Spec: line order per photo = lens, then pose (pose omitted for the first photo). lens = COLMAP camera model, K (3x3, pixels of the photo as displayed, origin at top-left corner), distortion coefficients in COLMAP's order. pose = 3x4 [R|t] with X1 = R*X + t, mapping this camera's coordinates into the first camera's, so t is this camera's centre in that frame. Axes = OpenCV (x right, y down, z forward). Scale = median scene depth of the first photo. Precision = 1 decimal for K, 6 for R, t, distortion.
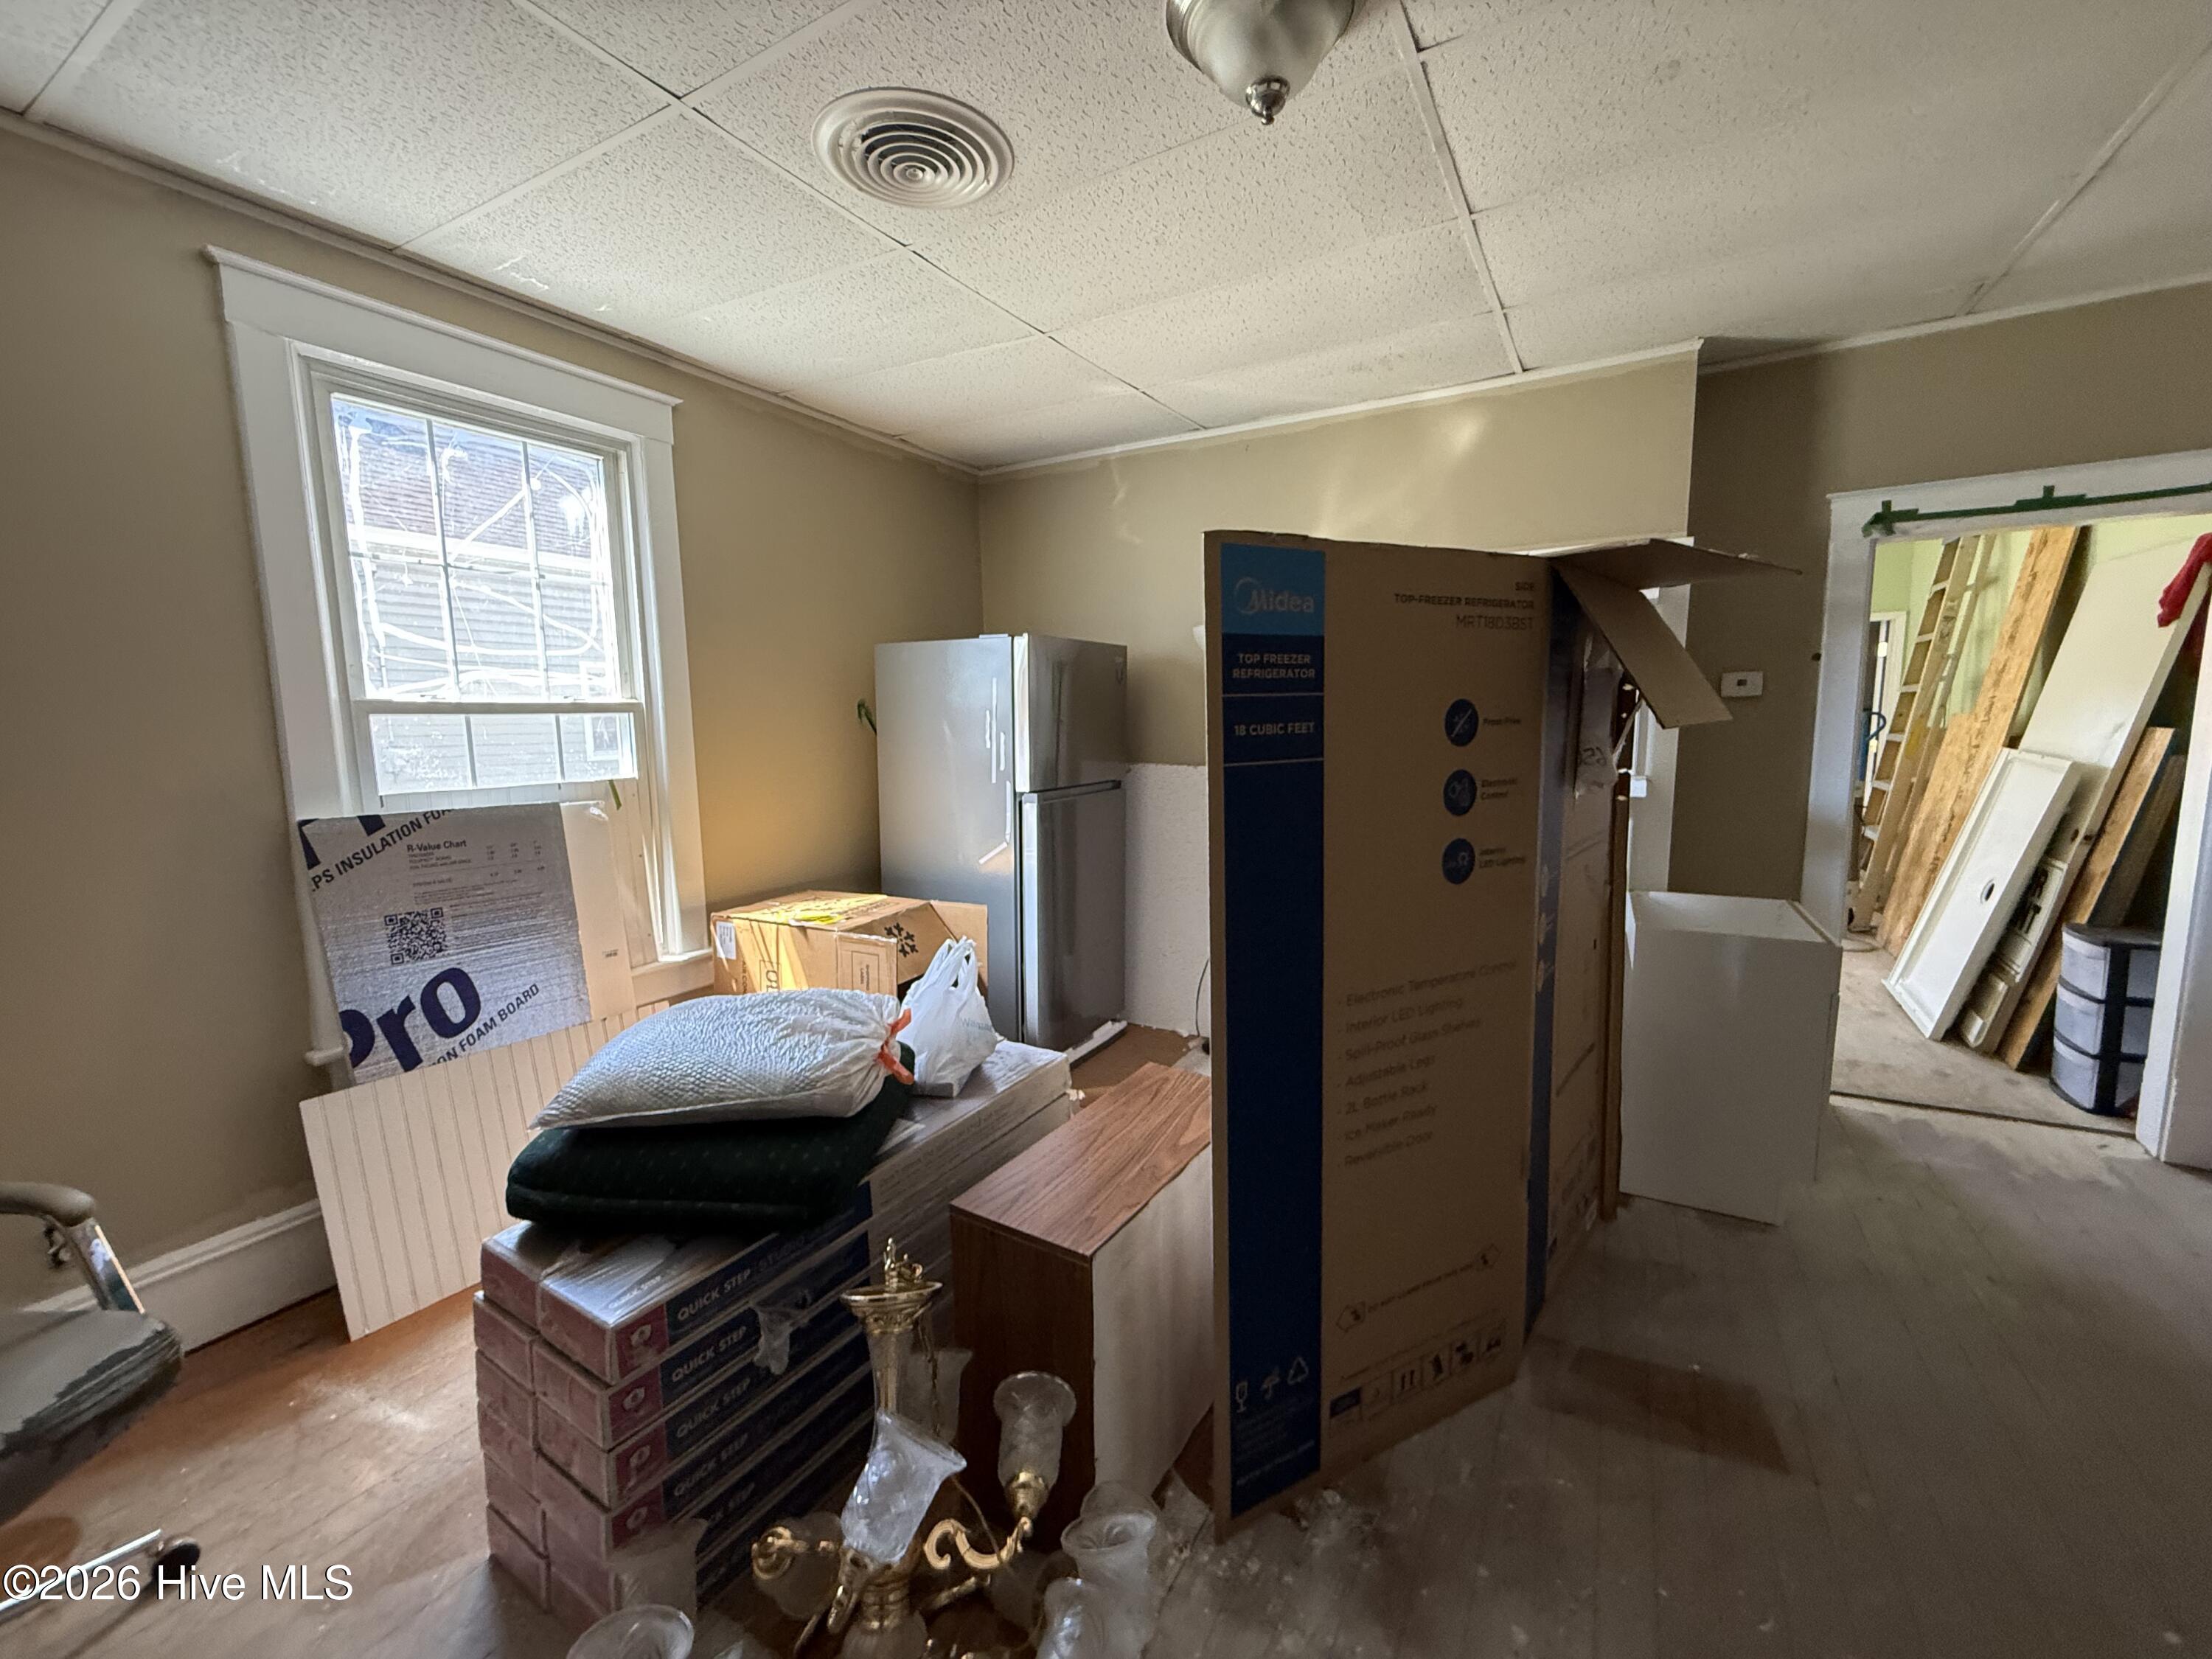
lens RADIAL K [[881.6, 0, 1101.2], [0, 881.6, 825.7], [0, 0, 1]] dist [0.000281, -0.000557]
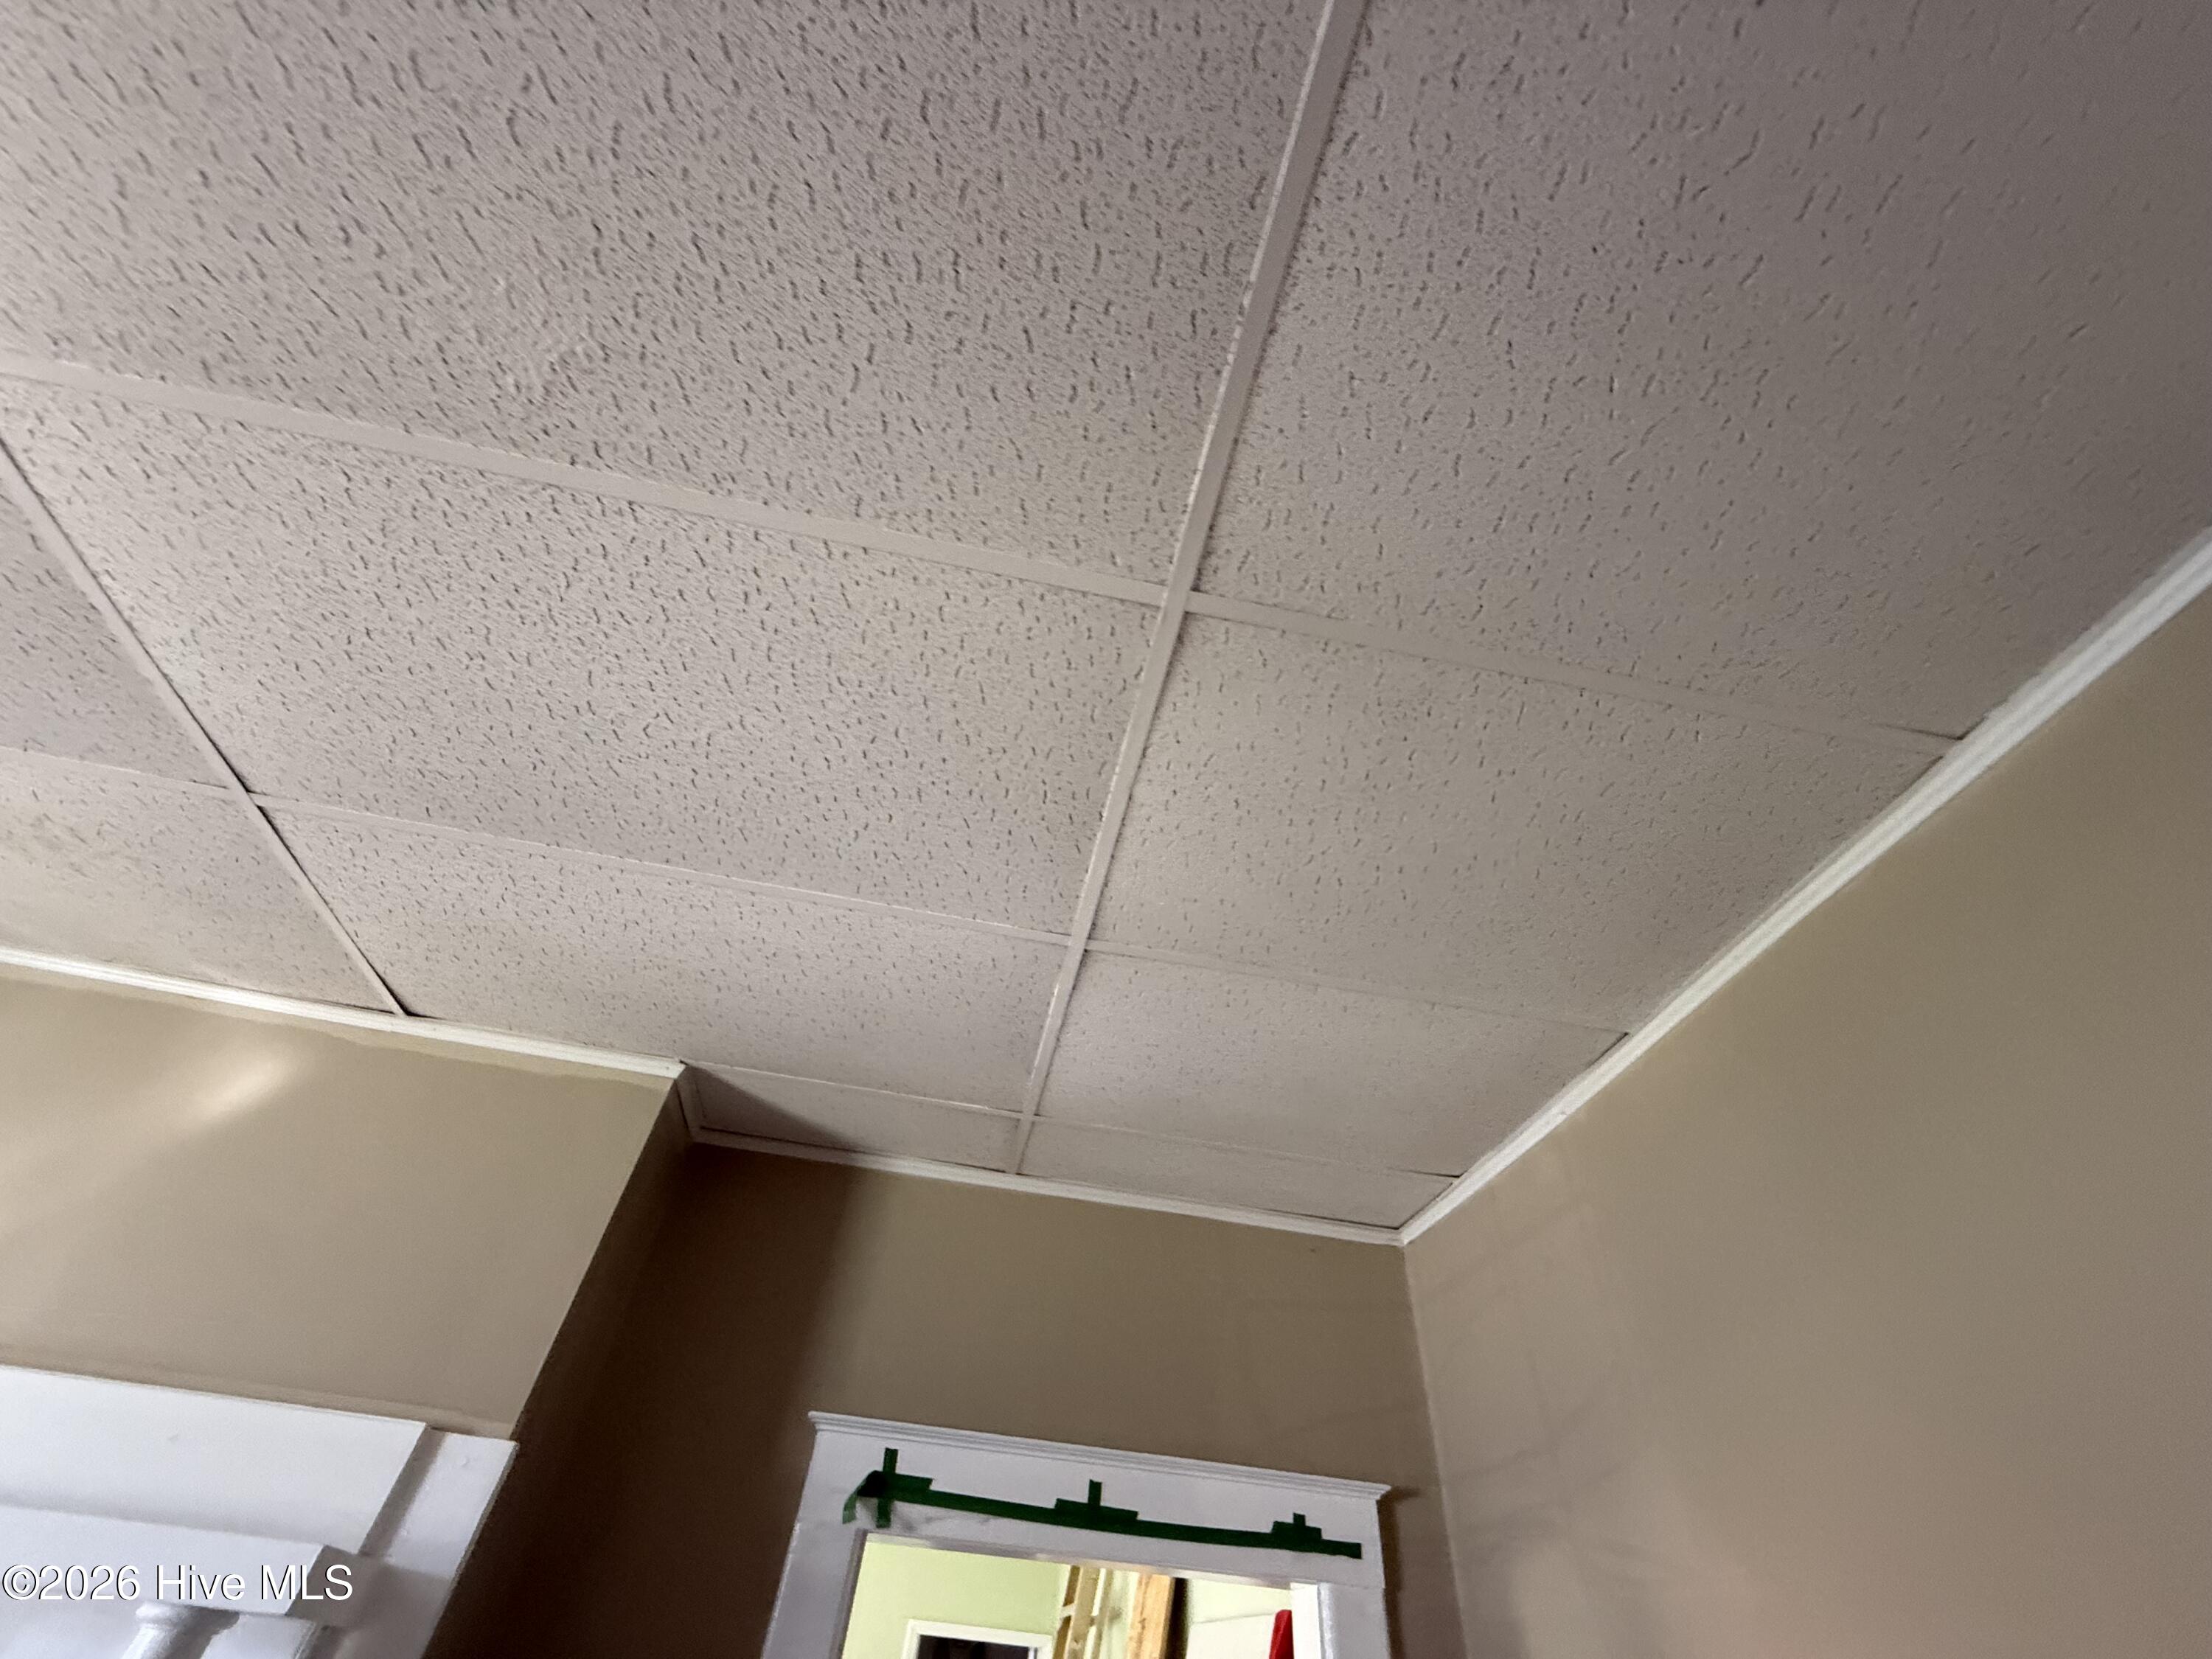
lens RADIAL K [[882.4, 0, 1104.9], [0, 882.4, 827.4], [0, 0, 1]] dist [-0.000896, 0.000116]
pose [[0.744780, 0.527126, 0.409195, 0.543635], [-0.012564, 0.624169, -0.781188, -0.175571], [-0.667192, 0.576672, 0.471491, 0.409082]]
